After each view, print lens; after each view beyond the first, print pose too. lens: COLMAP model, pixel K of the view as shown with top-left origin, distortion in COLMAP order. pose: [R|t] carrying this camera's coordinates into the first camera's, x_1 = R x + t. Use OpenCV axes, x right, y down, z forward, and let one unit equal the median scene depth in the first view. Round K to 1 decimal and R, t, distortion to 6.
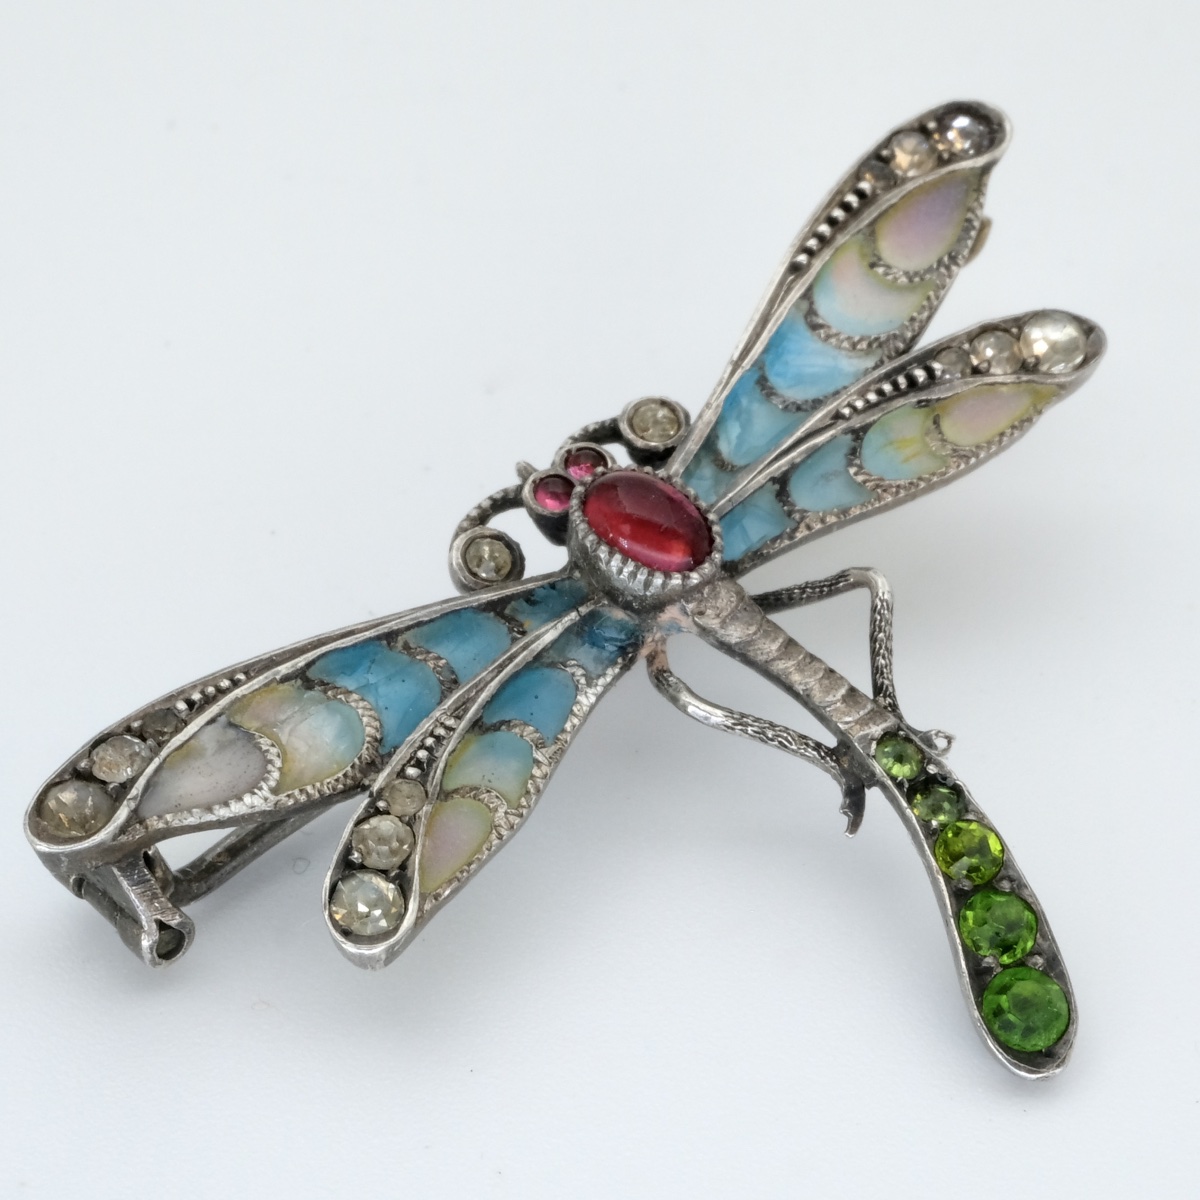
lens RADIAL K [[3470.5, 0, 600.0], [0, 3470.5, 600.0], [0, 0, 1]] dist [-0.008426, -0.070855]
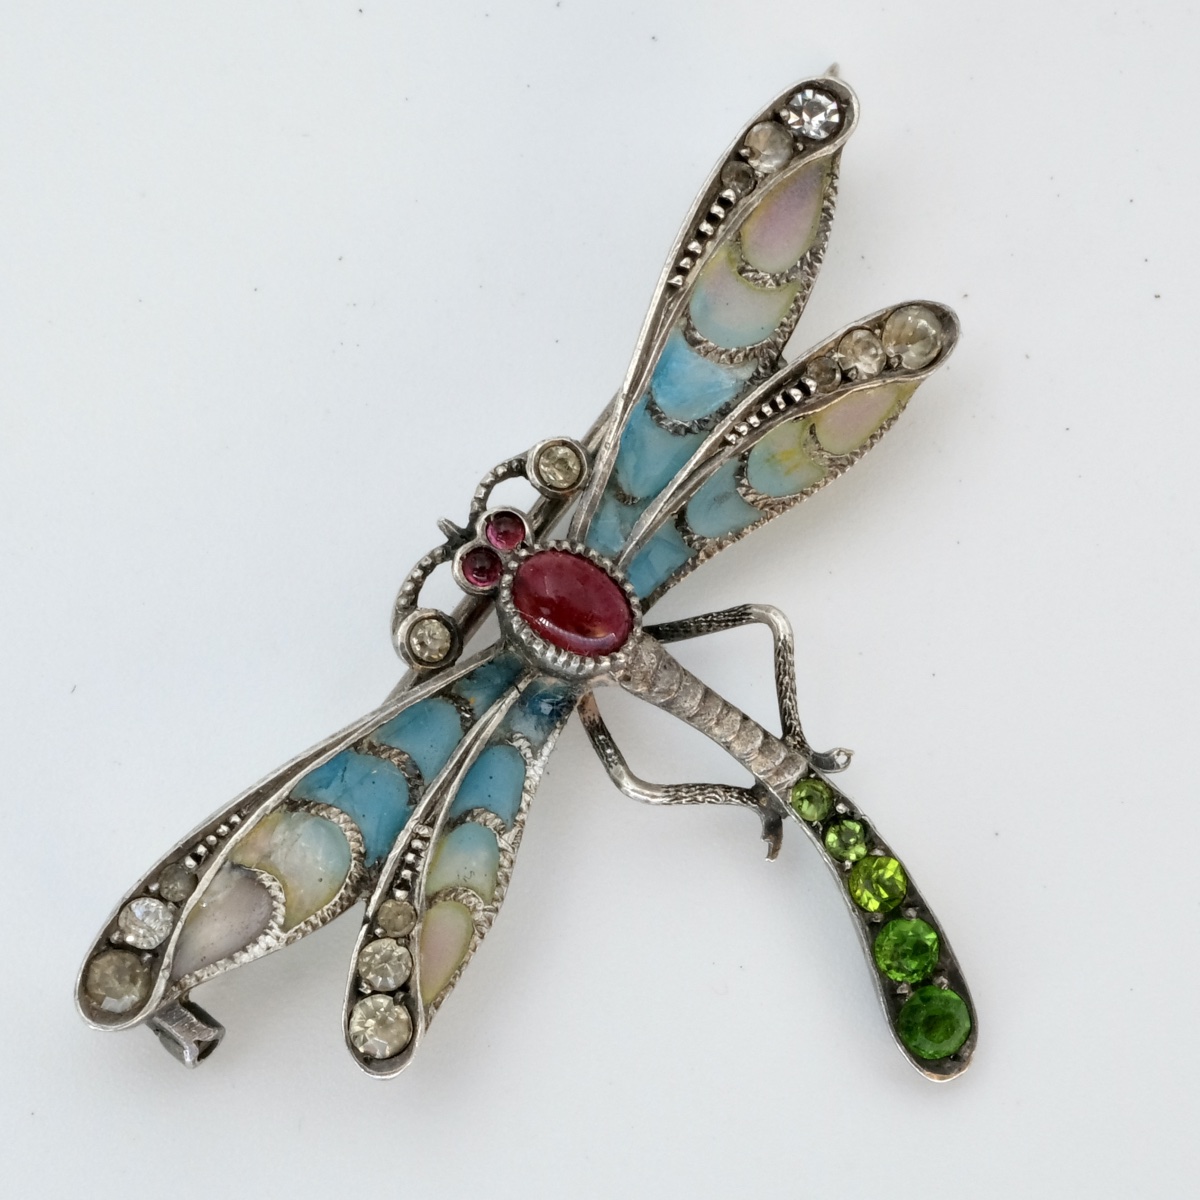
lens RADIAL K [[3470.5, 0, 600.0], [0, 3470.5, 600.0], [0, 0, 1]] dist [-0.008426, -0.070855]
pose [[0.989496, -0.111970, 0.091437, -0.079488], [0.063904, 0.906152, 0.418096, -0.490892], [-0.129670, -0.407861, 0.903789, -0.001037]]
